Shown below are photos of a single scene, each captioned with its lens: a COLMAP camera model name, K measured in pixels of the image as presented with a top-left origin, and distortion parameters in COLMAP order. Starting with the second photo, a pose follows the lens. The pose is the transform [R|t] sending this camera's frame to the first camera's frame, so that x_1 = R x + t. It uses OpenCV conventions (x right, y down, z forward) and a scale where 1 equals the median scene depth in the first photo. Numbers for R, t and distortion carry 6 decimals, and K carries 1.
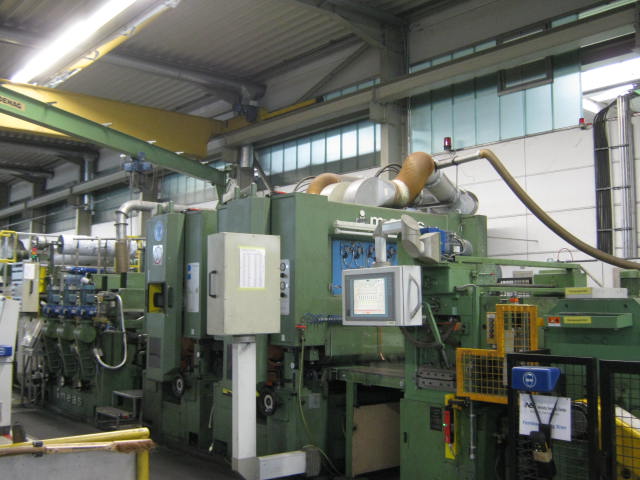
lens RADIAL K [[709.3, 0, 320.0], [0, 709.3, 240.0], [0, 0, 1]] dist [-0.106480, 0.068878]
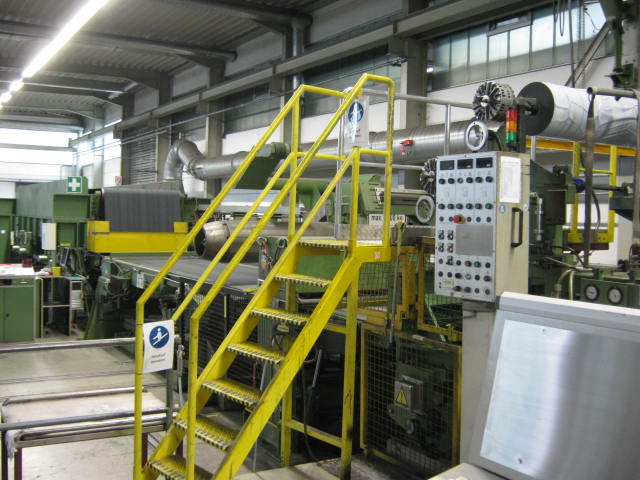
lens RADIAL K [[709.3, 0, 320.0], [0, 709.3, 240.0], [0, 0, 1]] dist [-0.106480, 0.068878]
pose [[0.987132, 0.023487, -0.158174, -0.334893], [-0.004016, 0.992484, 0.122310, 0.024216], [0.159858, -0.120101, 0.979807, 0.485646]]
